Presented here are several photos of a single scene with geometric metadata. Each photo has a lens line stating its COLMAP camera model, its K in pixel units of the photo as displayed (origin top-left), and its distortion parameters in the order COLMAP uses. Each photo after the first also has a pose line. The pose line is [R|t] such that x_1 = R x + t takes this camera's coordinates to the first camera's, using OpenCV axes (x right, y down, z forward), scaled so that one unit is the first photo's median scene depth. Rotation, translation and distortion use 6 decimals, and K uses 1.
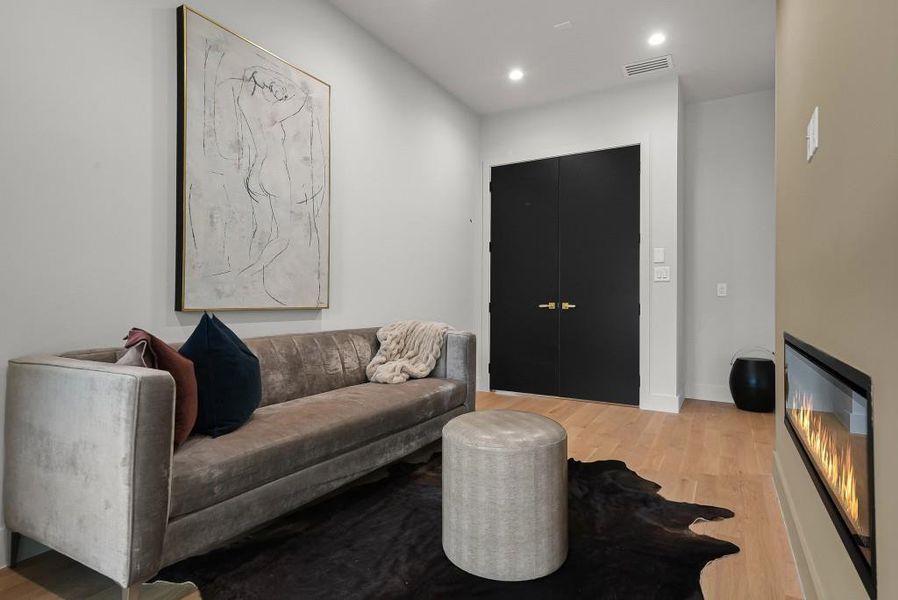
lens RADIAL K [[470.6, 0, 451.4], [0, 470.6, 300.2], [0, 0, 1]] dist [0.000956, 0.000061]
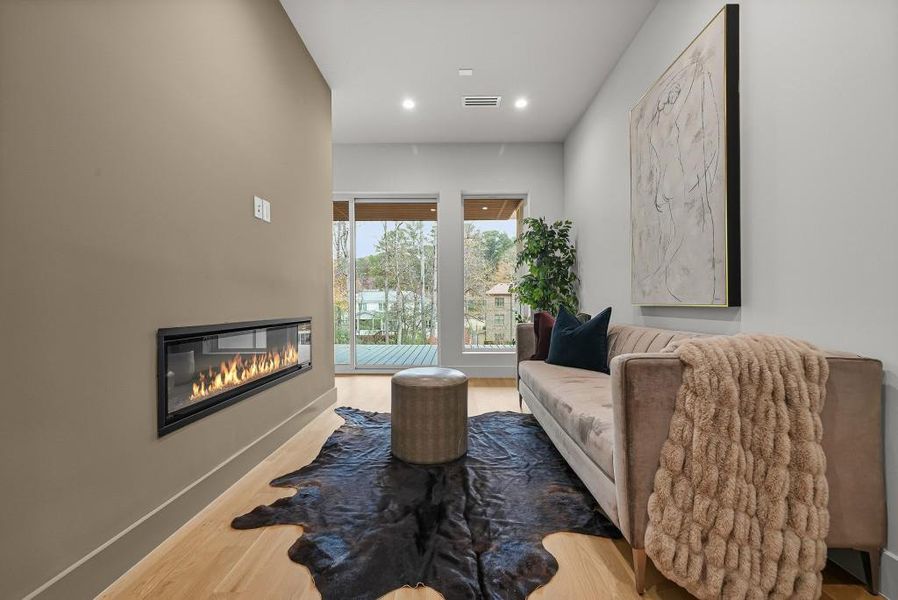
lens RADIAL K [[373.5, 0, 452.0], [0, 373.5, 304.6], [0, 0, 1]] dist [-0.001389, 0.000331]
pose [[-0.864927, -0.002601, -0.501890, 0.457689], [0.000879, 0.999977, -0.006697, 0.021253], [0.501896, -0.006234, -0.864905, 1.438762]]
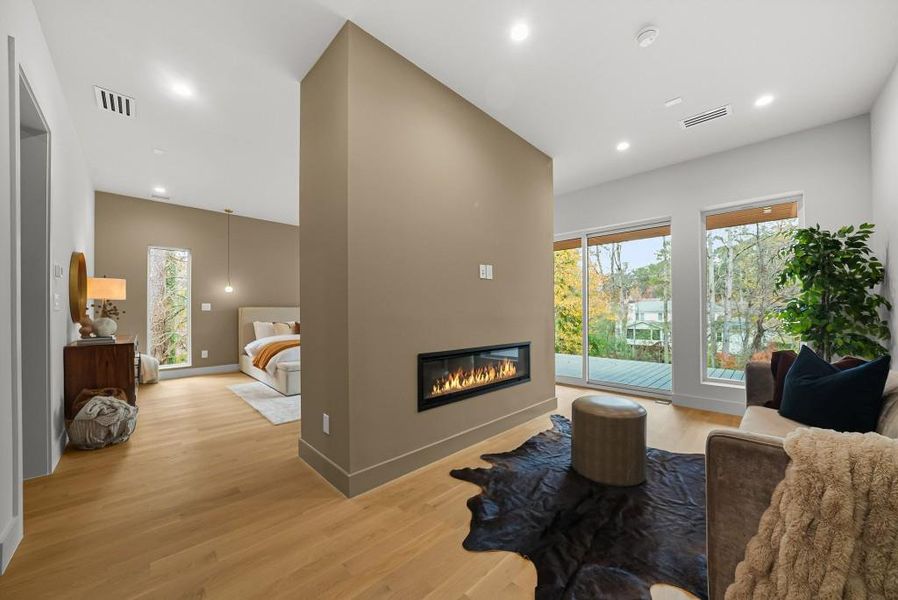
lens RADIAL K [[329.4, 0, 444.8], [0, 329.4, 307.1], [0, 0, 1]] dist [-0.019625, 0.000681]
pose [[-0.966631, -0.000197, 0.256173, 0.261436], [-0.005836, 0.999757, -0.021253, -0.053020], [-0.256106, -0.022038, -0.966397, 1.600451]]
